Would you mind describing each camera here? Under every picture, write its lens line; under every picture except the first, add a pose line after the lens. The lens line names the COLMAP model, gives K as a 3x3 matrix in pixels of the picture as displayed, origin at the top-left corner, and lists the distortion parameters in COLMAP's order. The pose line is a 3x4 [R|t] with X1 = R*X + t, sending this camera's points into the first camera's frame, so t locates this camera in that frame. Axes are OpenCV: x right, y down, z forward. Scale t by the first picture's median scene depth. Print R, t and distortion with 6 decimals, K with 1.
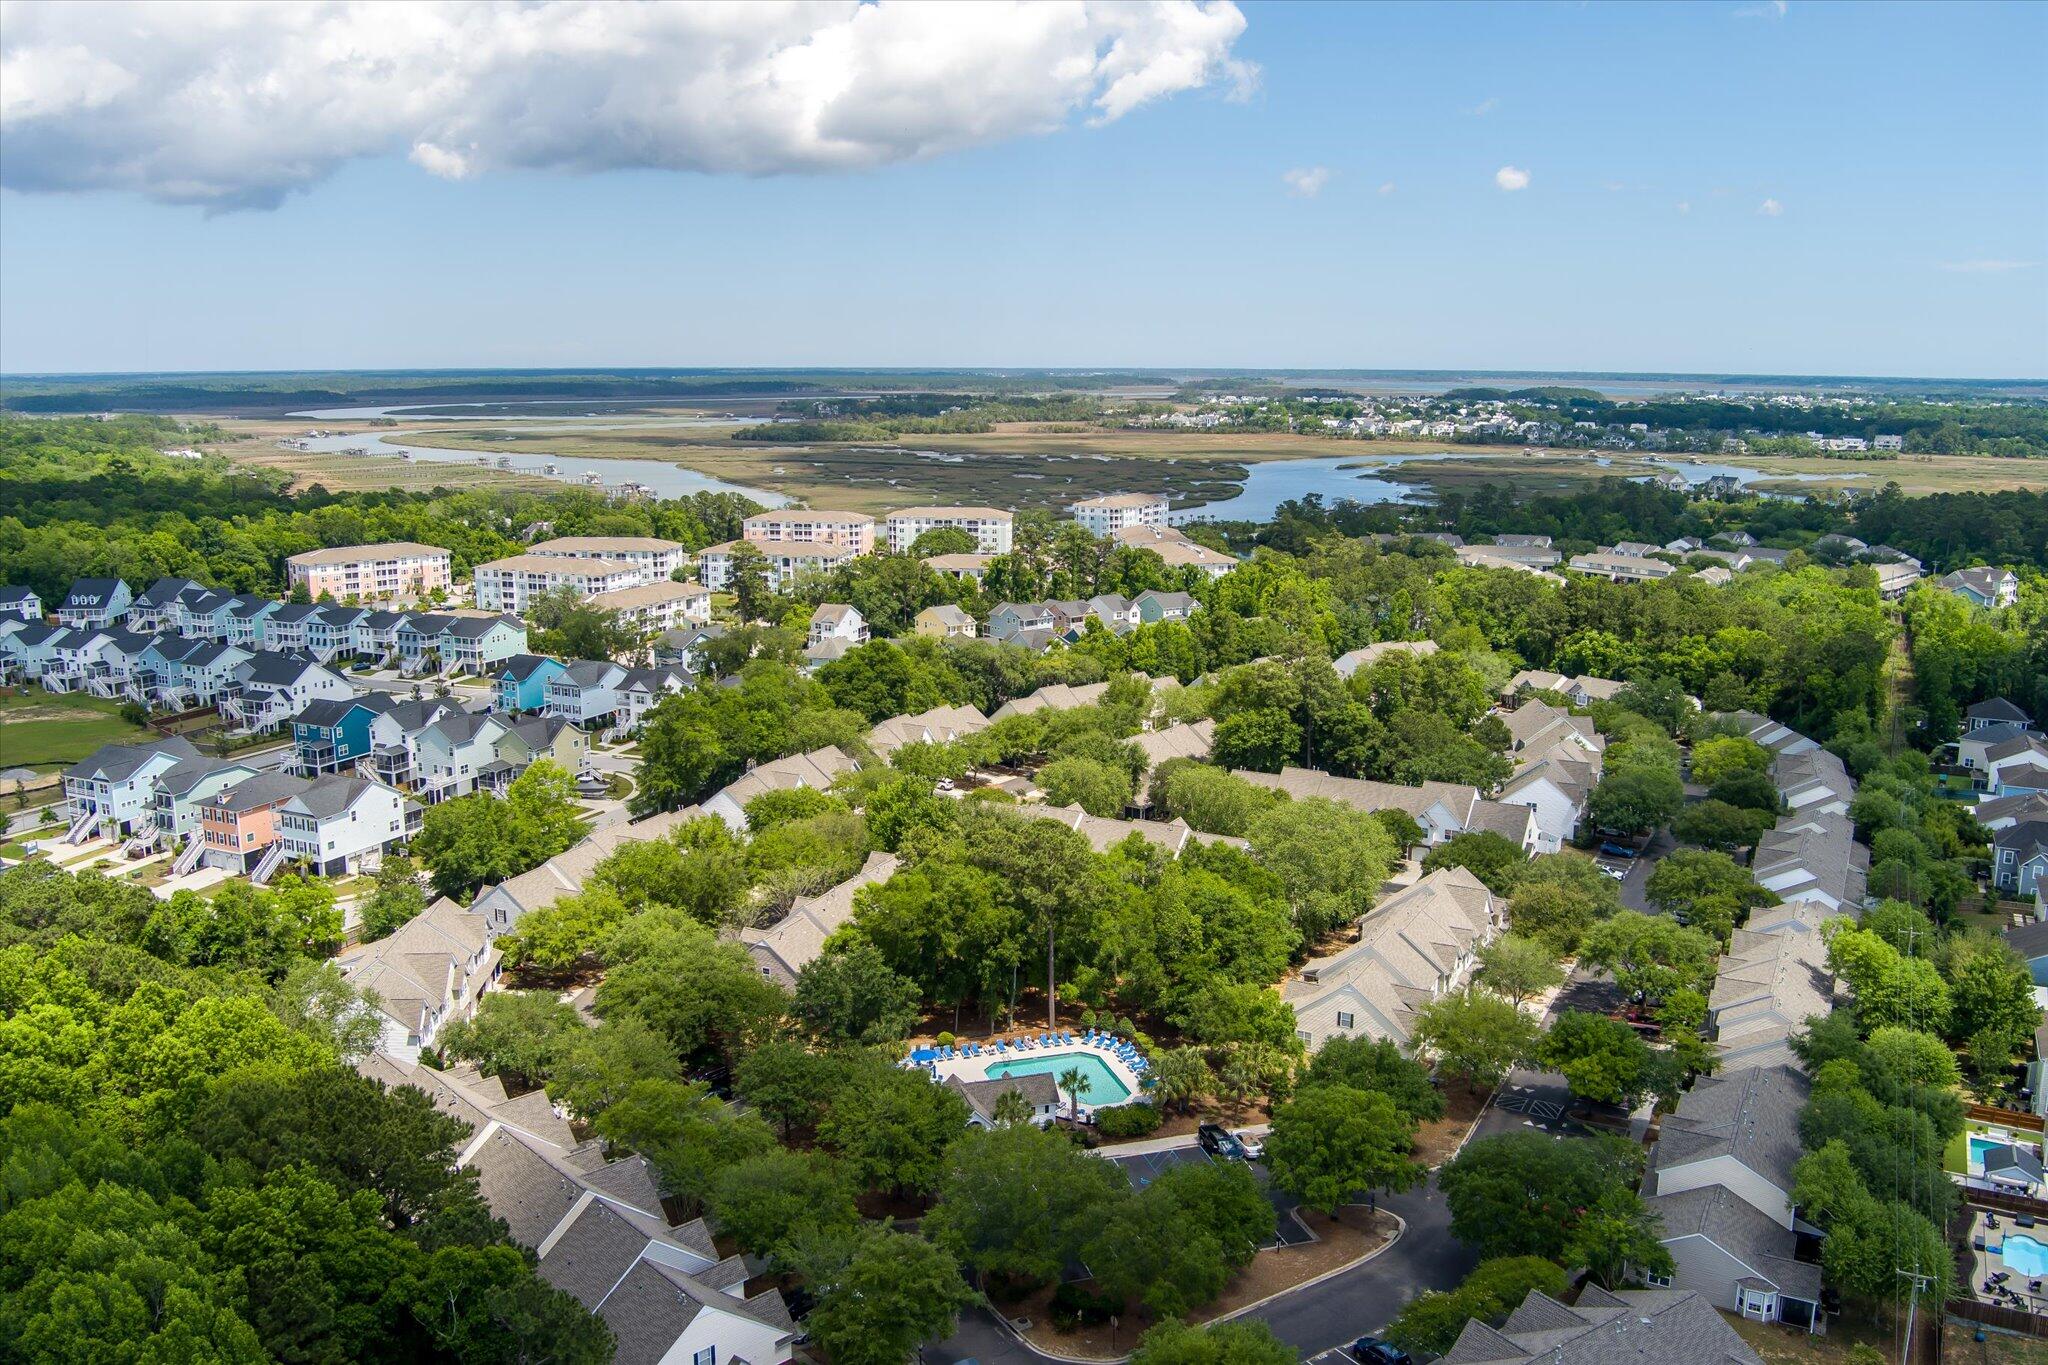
lens RADIAL K [[1651.2, 0, 1024.0], [0, 1651.2, 682.5], [0, 0, 1]] dist [-0.059698, -0.003771]
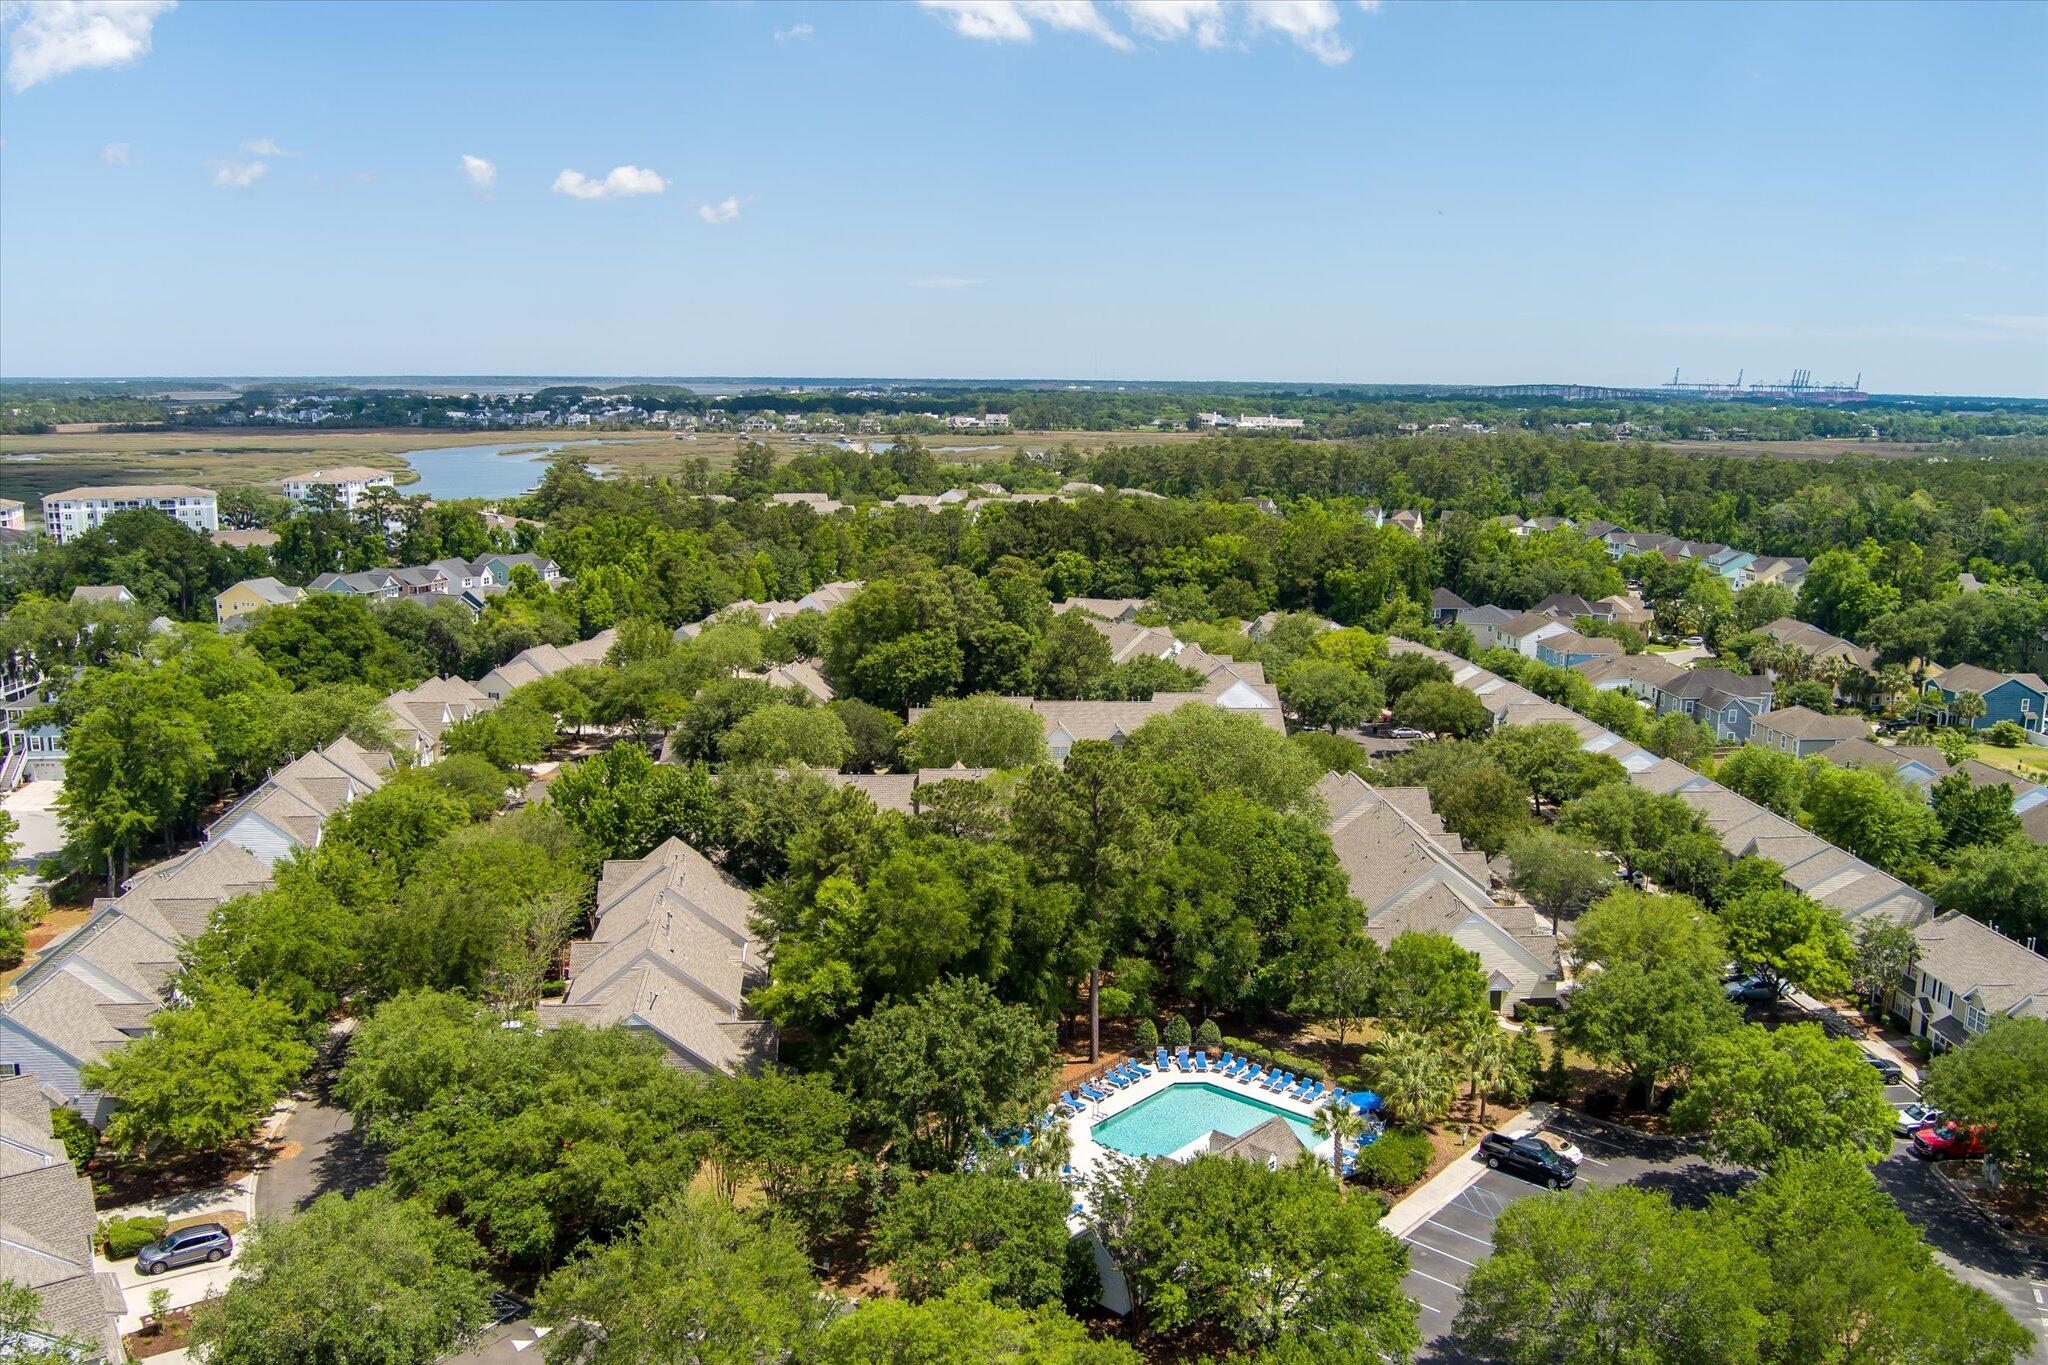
lens RADIAL K [[1651.2, 0, 1024.0], [0, 1651.2, 682.5], [0, 0, 1]] dist [-0.059698, -0.003771]
pose [[0.851620, -0.091328, 0.516143, -0.177711], [0.093791, 0.995363, 0.021370, 0.022431], [-0.515701, 0.030210, 0.856236, 0.235228]]
